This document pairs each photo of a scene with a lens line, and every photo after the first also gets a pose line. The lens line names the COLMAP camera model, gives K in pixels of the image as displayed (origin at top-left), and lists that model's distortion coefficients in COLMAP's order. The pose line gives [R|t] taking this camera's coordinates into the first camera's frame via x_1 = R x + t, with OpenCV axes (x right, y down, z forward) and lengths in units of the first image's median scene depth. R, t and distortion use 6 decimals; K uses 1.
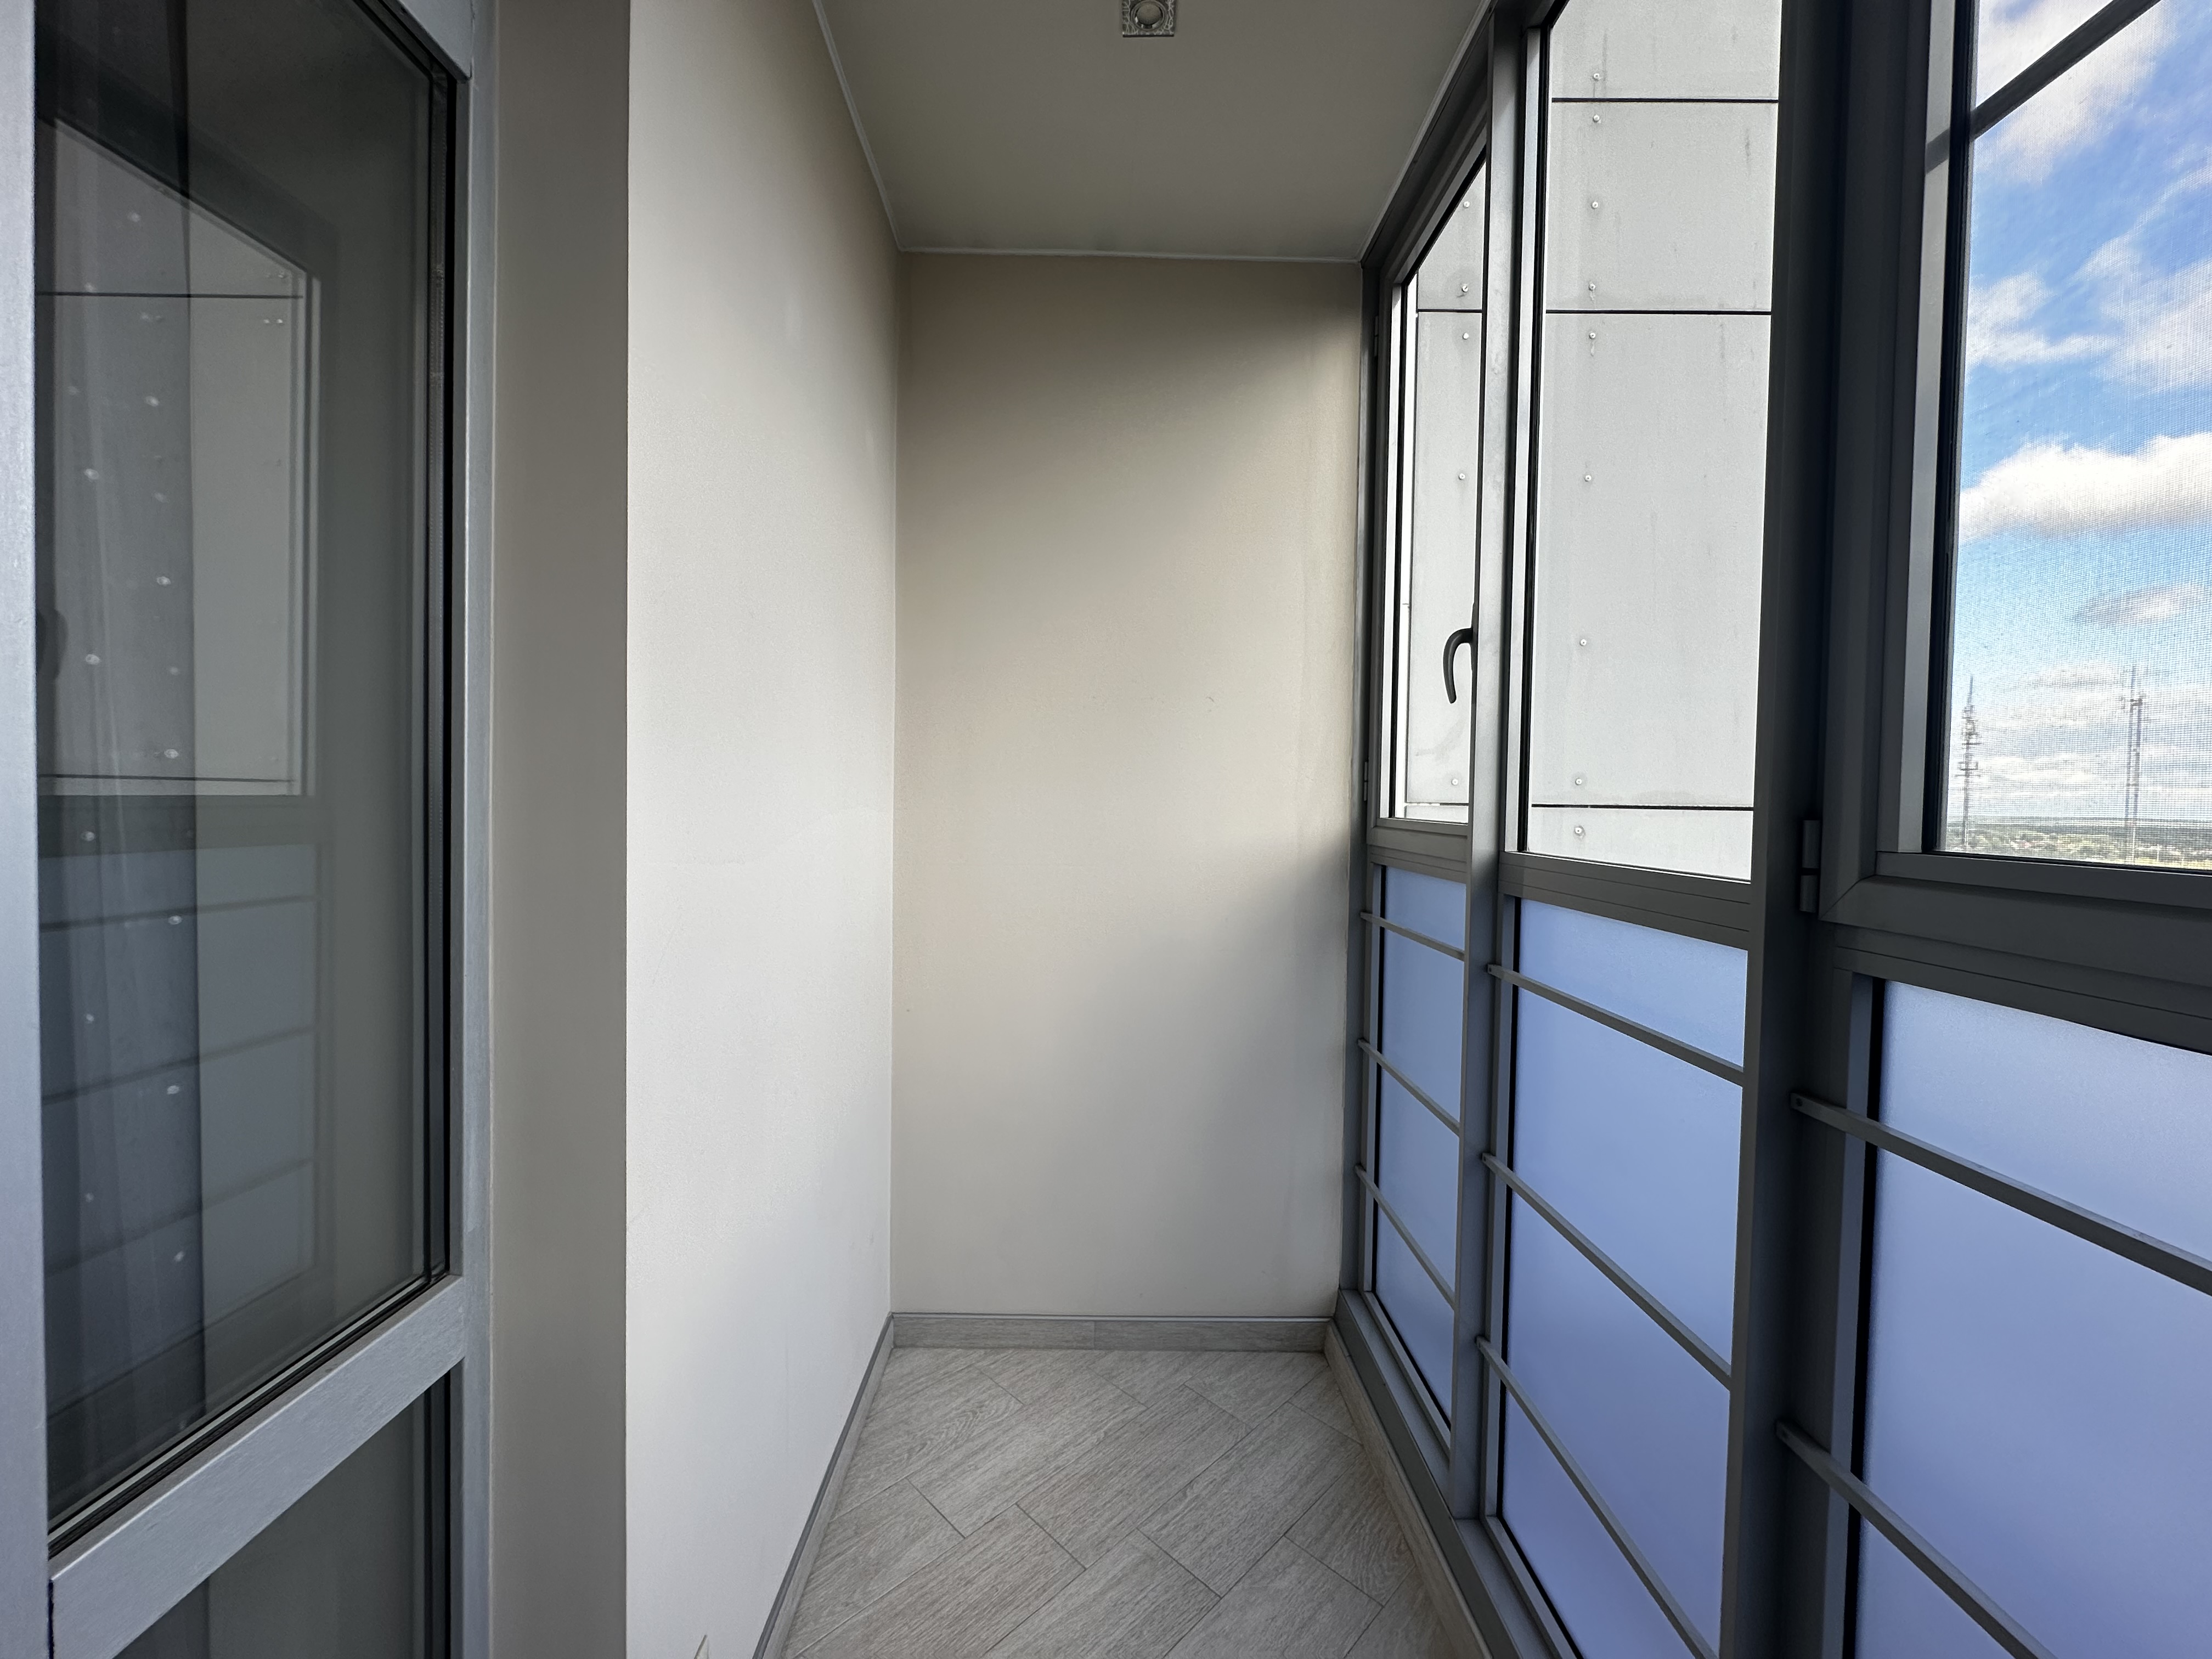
lens RADIAL K [[882.4, 0, 1096.3], [0, 882.4, 822.3], [0, 0, 1]] dist [0.000497, -0.000649]
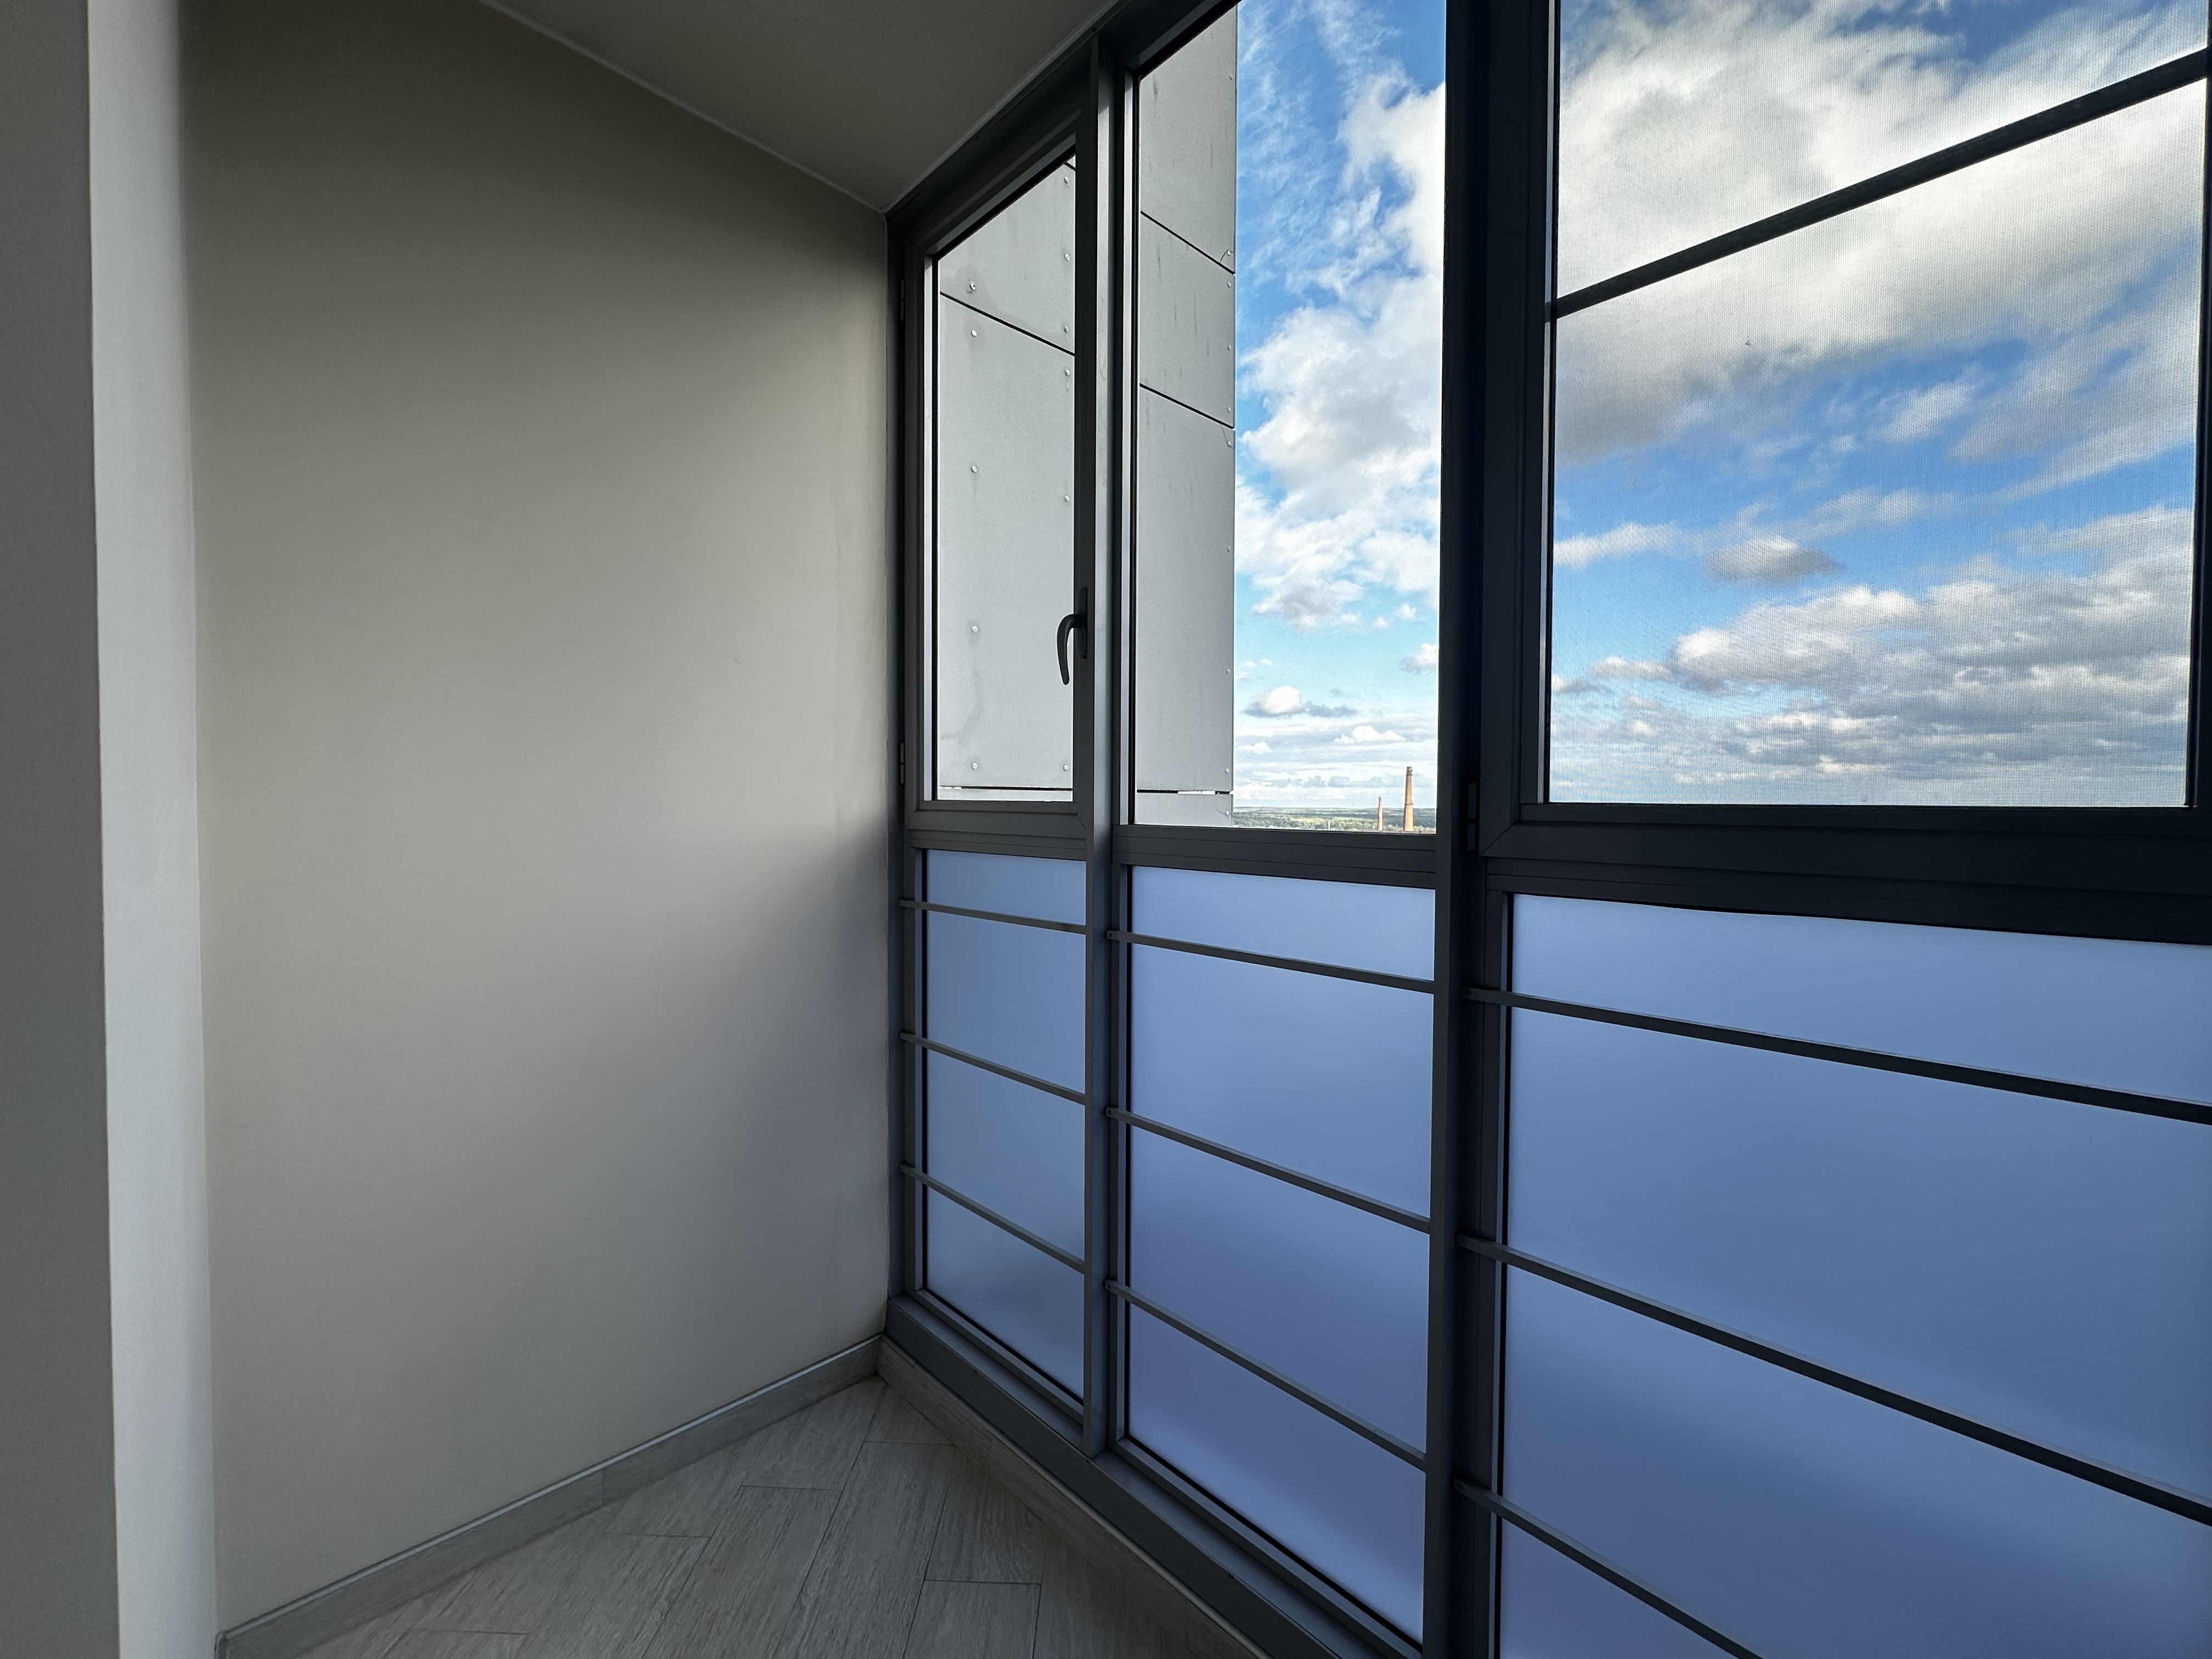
lens RADIAL K [[882.4, 0, 1106.5], [0, 882.4, 827.0], [0, 0, 1]] dist [0.000497, -0.000649]
pose [[0.715261, -0.017274, 0.698644, -0.227336], [0.013490, 0.999849, 0.010911, 0.018011], [-0.698727, 0.001620, 0.715387, 0.175520]]
